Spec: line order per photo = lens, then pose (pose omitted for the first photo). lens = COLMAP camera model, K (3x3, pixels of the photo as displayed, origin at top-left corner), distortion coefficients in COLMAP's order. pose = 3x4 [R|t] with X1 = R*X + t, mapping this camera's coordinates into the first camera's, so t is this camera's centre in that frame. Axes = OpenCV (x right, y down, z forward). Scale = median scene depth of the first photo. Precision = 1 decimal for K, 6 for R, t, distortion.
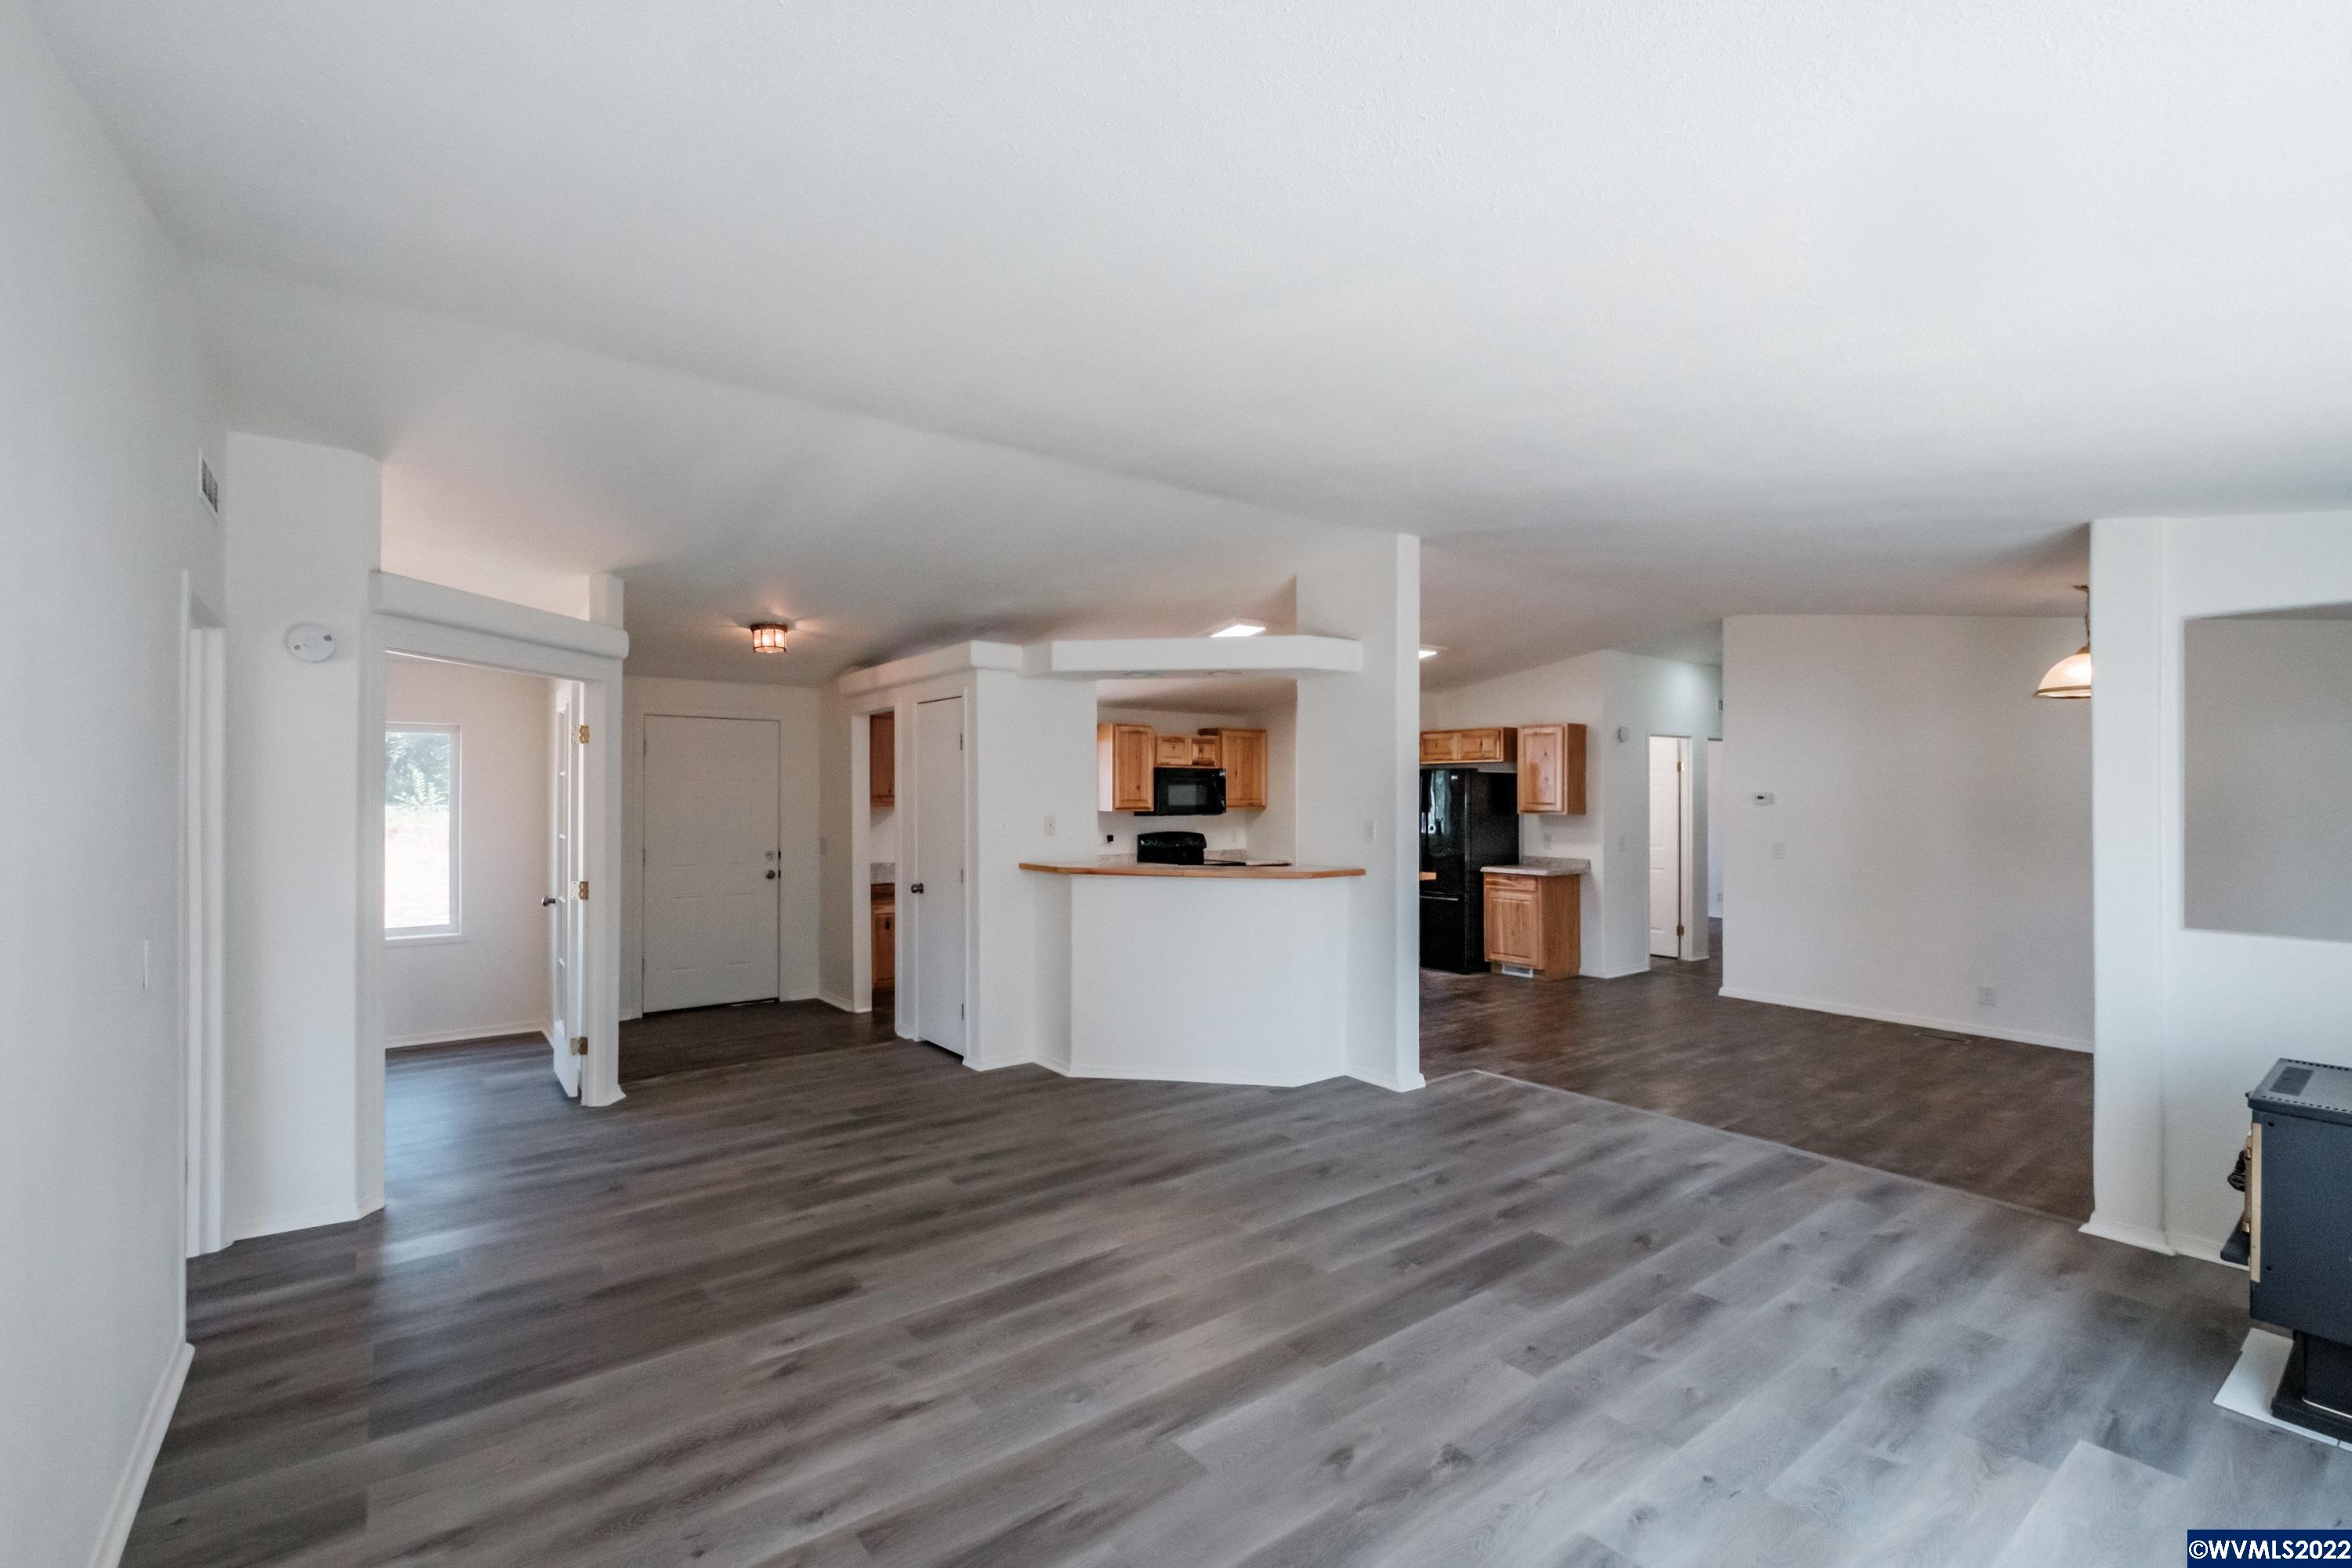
lens RADIAL K [[1036.1, 0, 1141.7], [0, 1036.1, 771.5], [0, 0, 1]] dist [-0.006643, -0.000089]
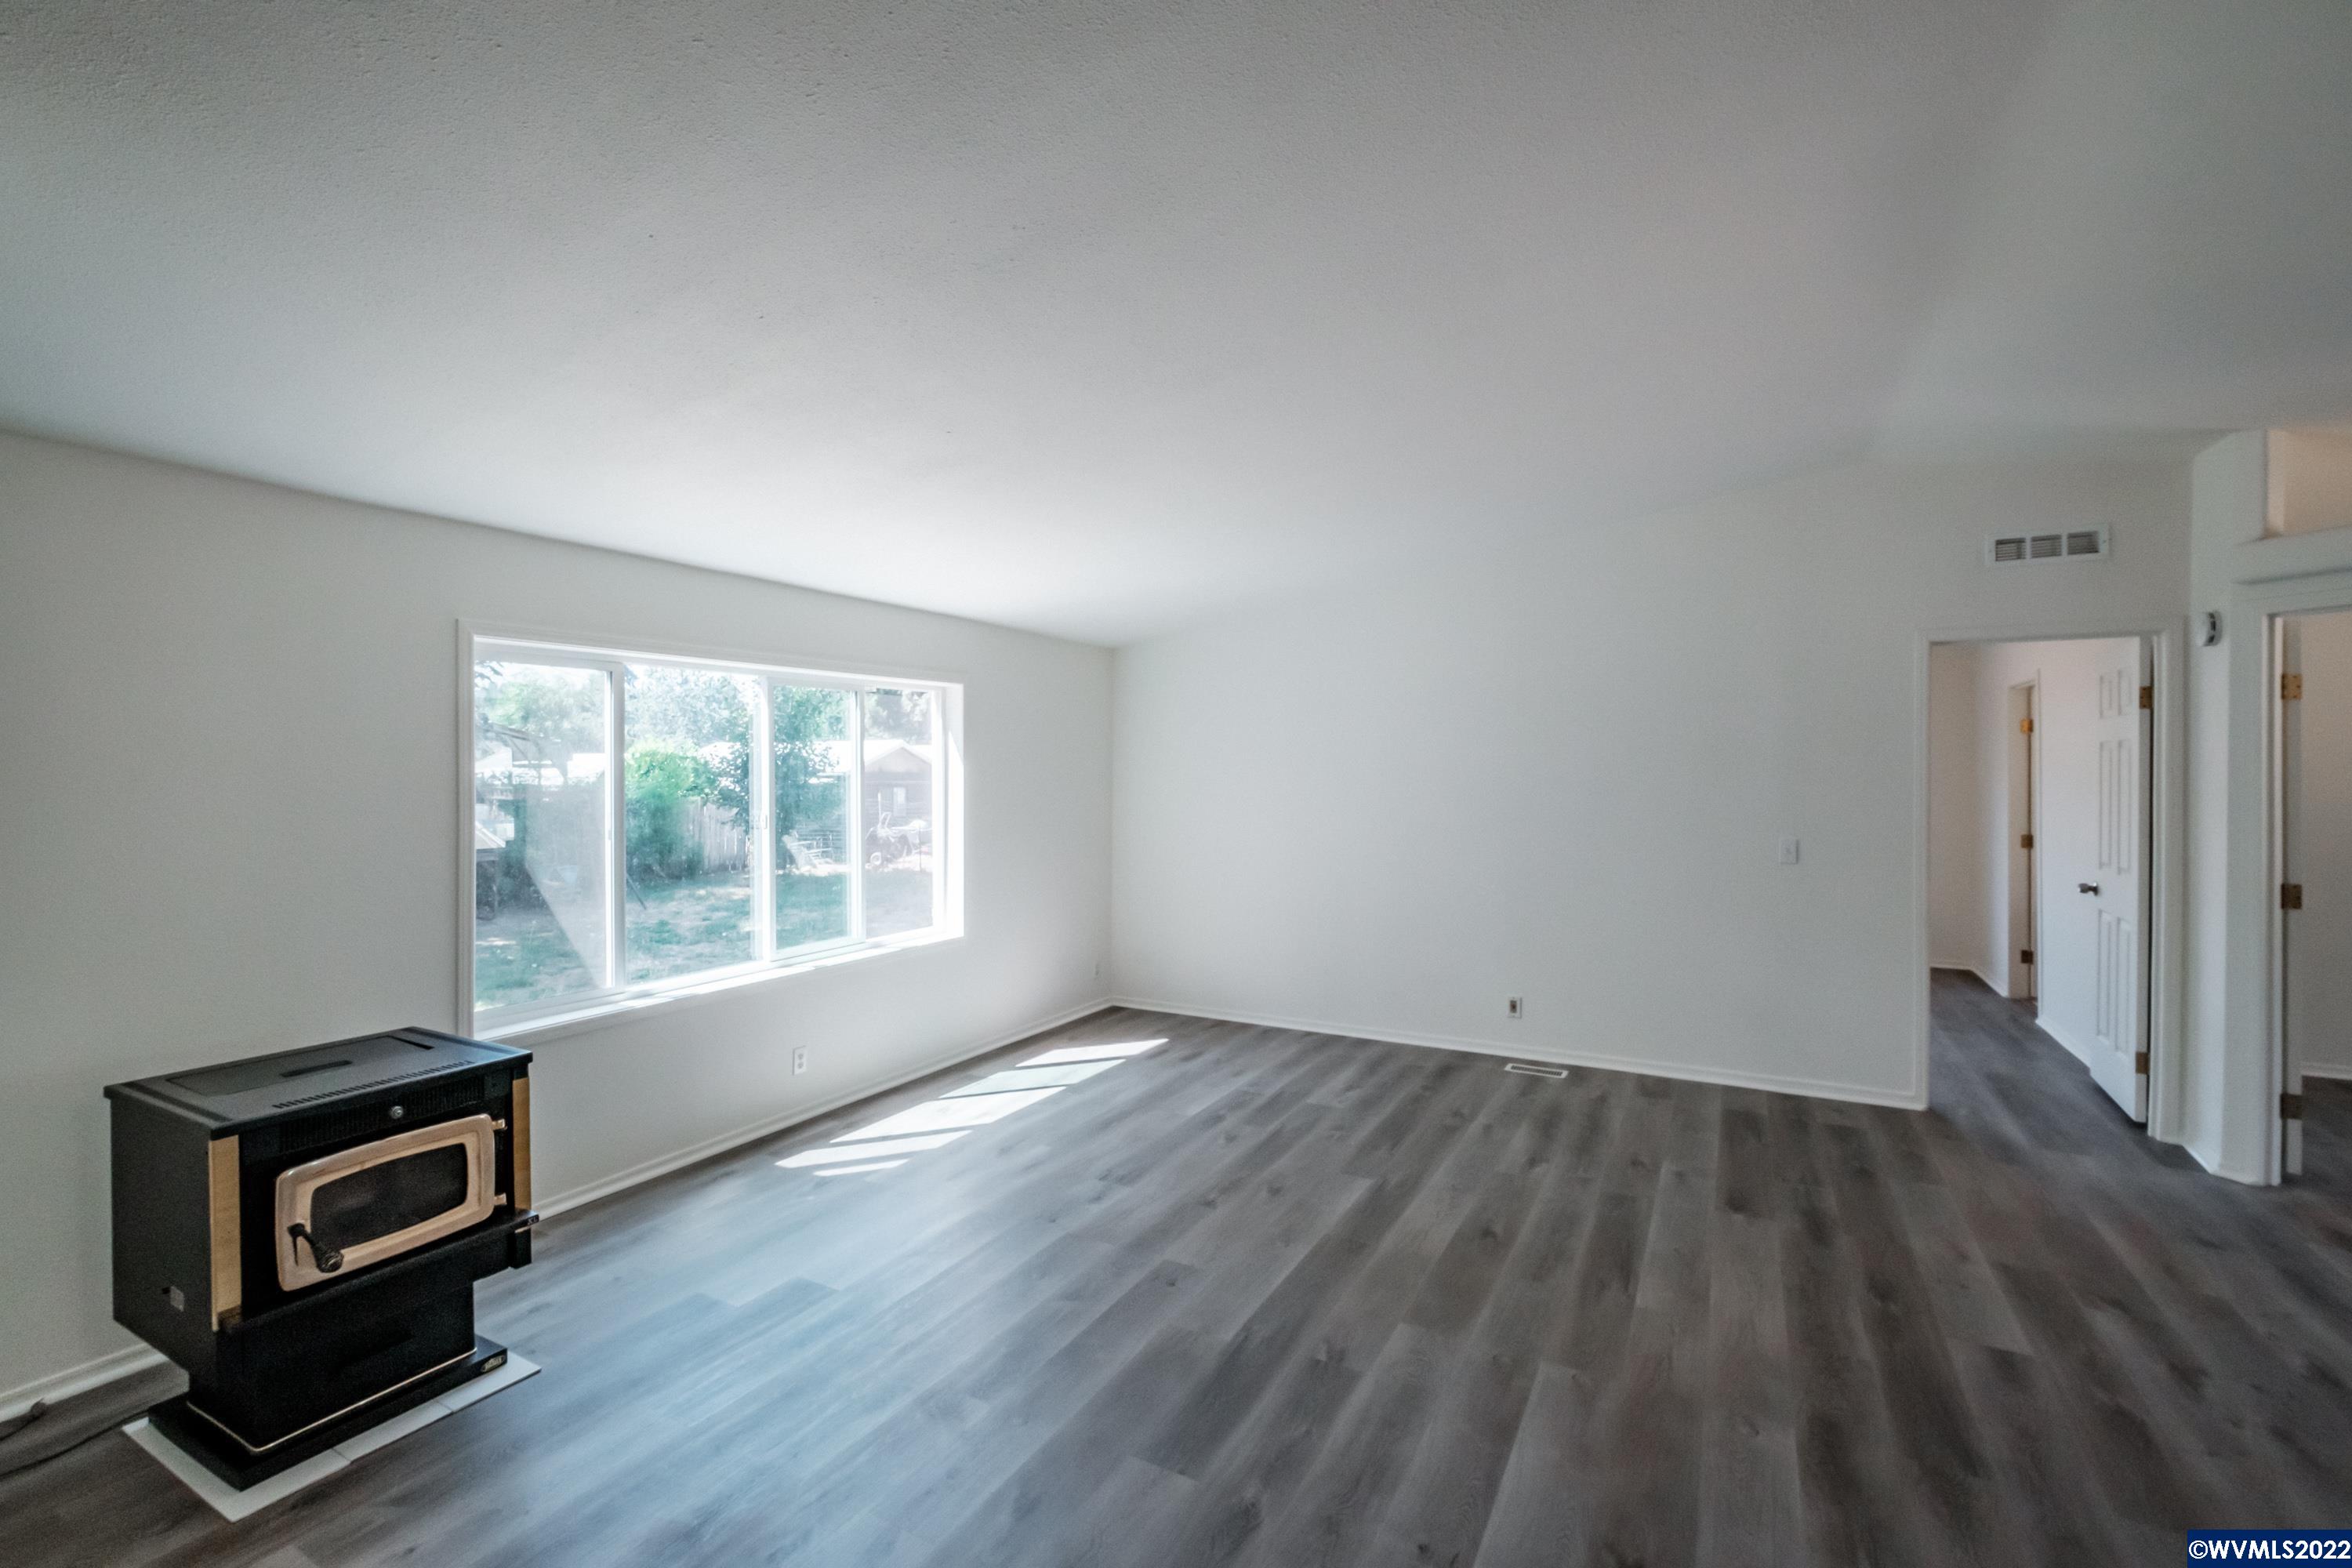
lens RADIAL K [[1036.1, 0, 1153.0], [0, 1036.1, 774.5], [0, 0, 1]] dist [-0.006643, -0.000089]
pose [[-0.918021, -0.002071, -0.396525, 0.557238], [0.005449, 0.999826, -0.017837, 0.036741], [0.396493, -0.018536, -0.917850, 1.347698]]
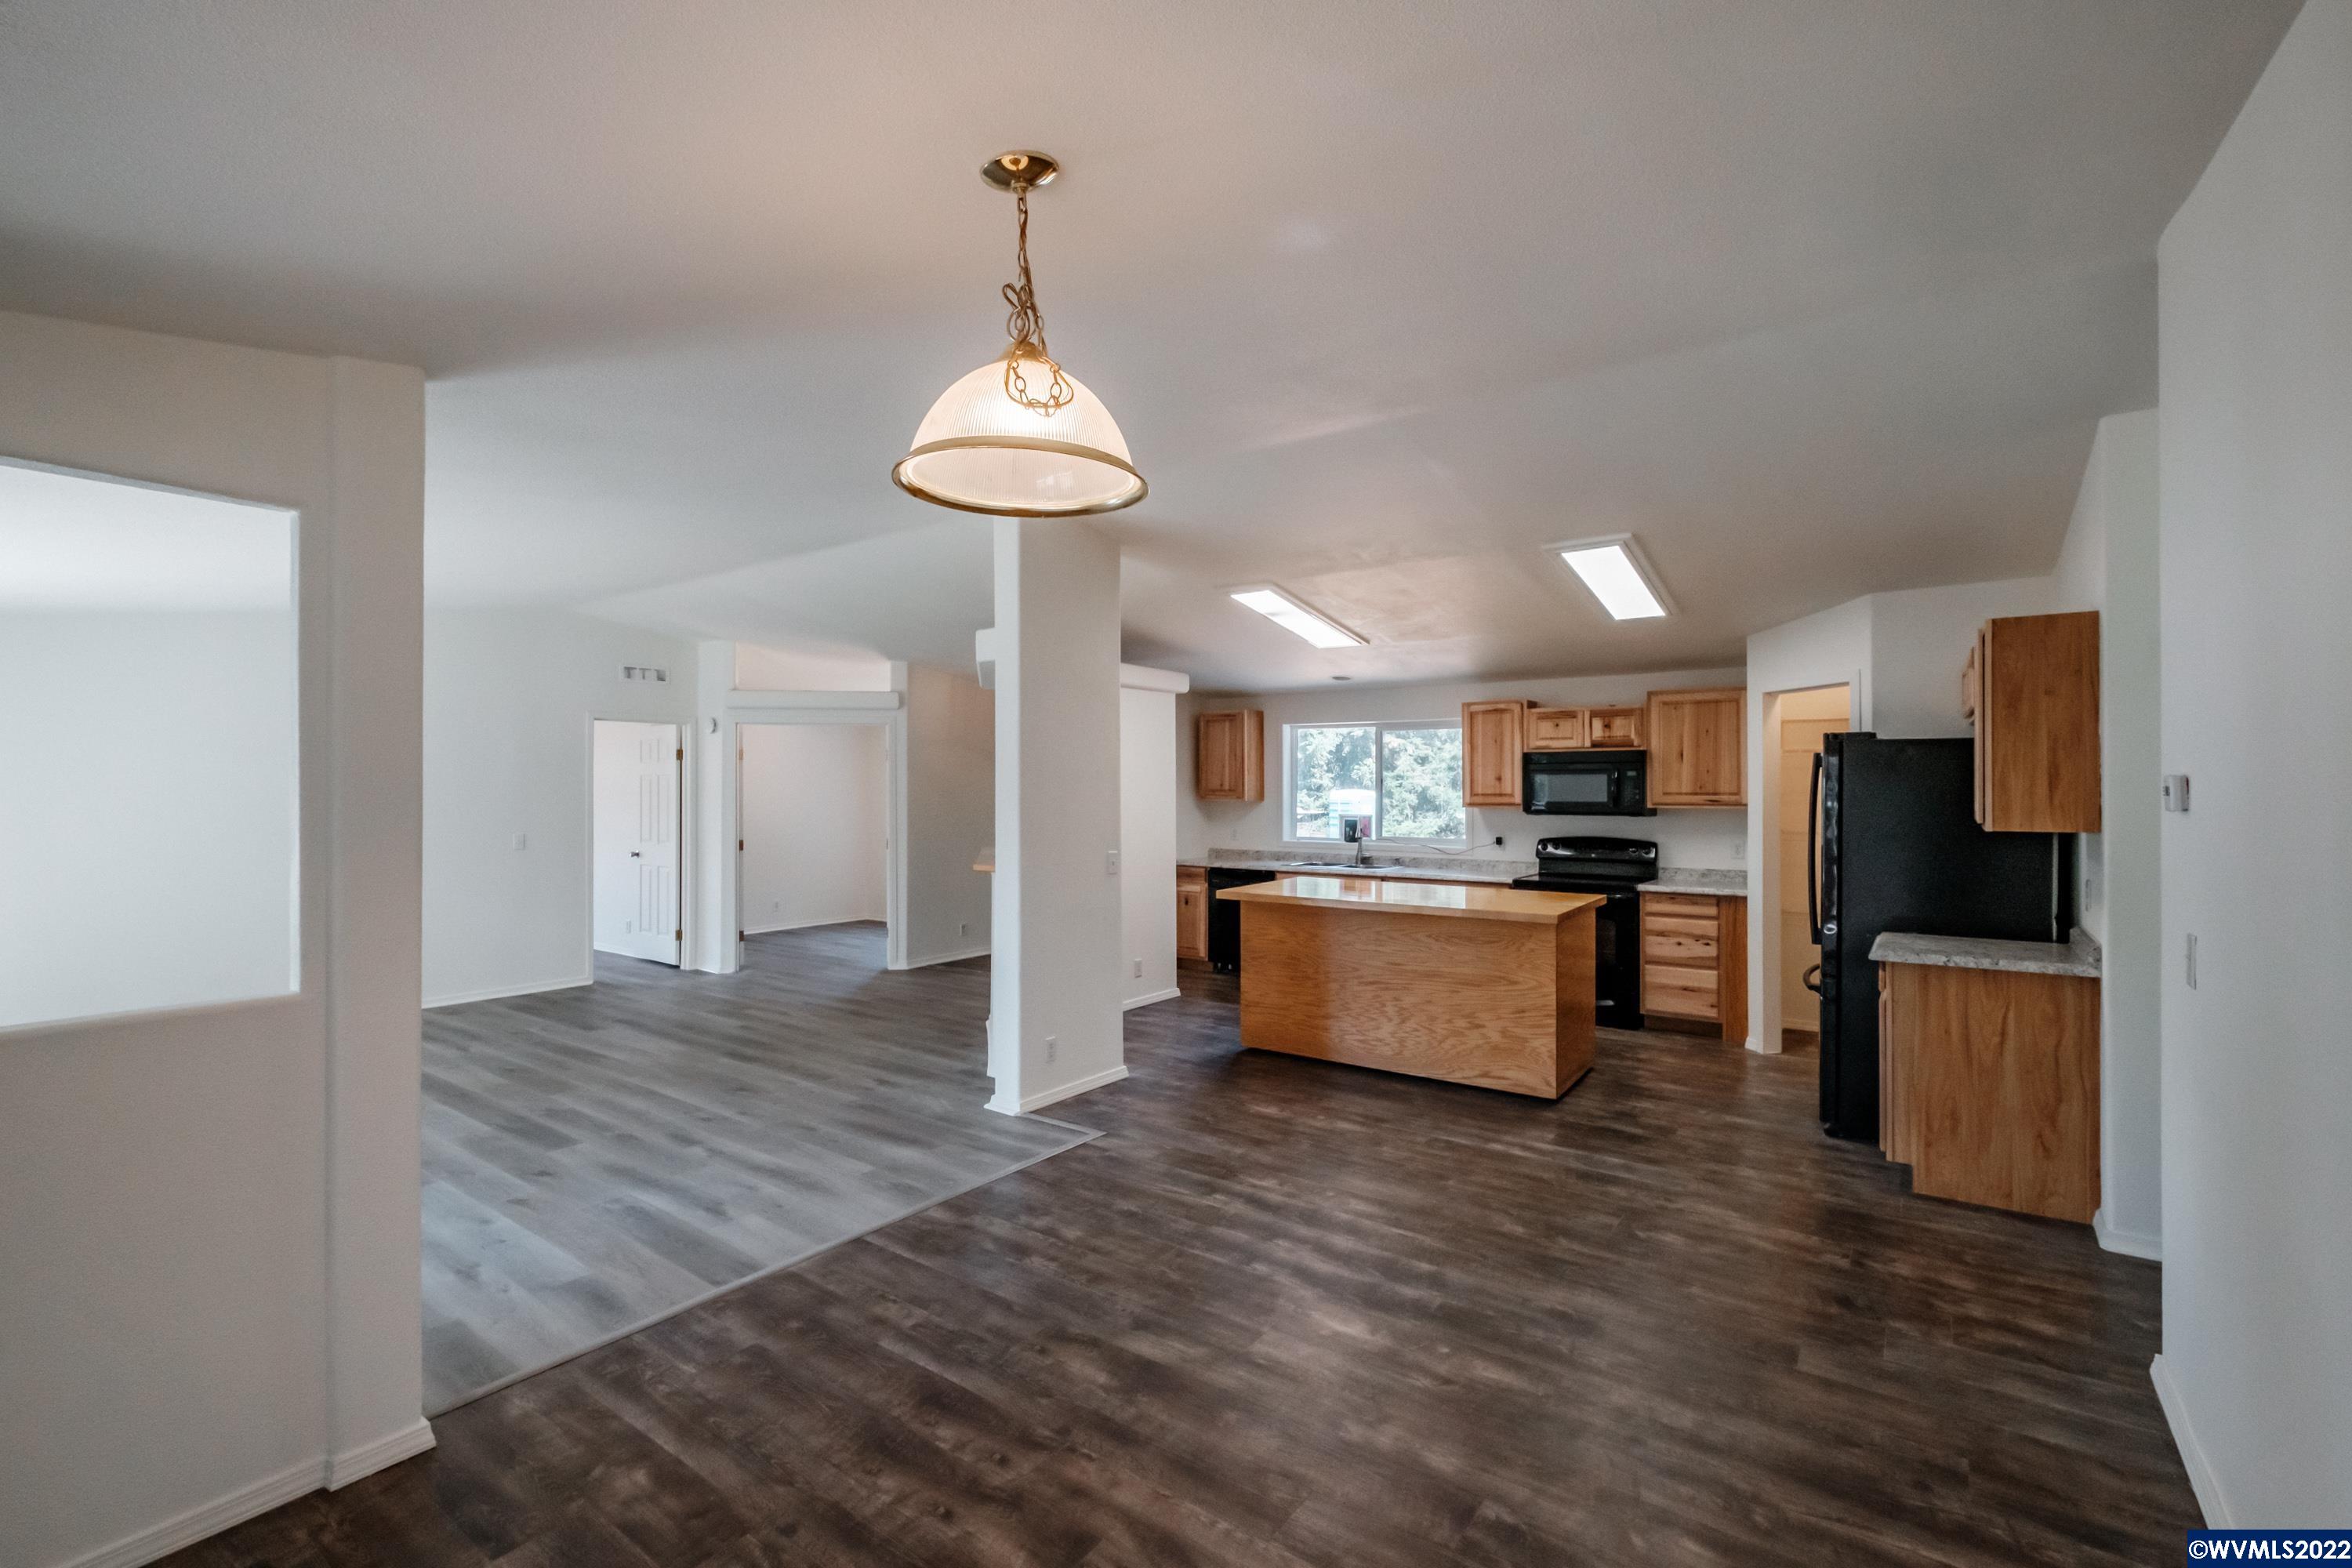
lens RADIAL K [[1036.1, 0, 1156.2], [0, 1036.1, 790.3], [0, 0, 1]] dist [-0.006643, -0.000089]
pose [[0.278310, -0.001165, -0.960491, 1.517905], [0.023077, 0.999719, 0.005474, 0.030163], [0.960214, -0.023689, 0.278258, 1.147084]]
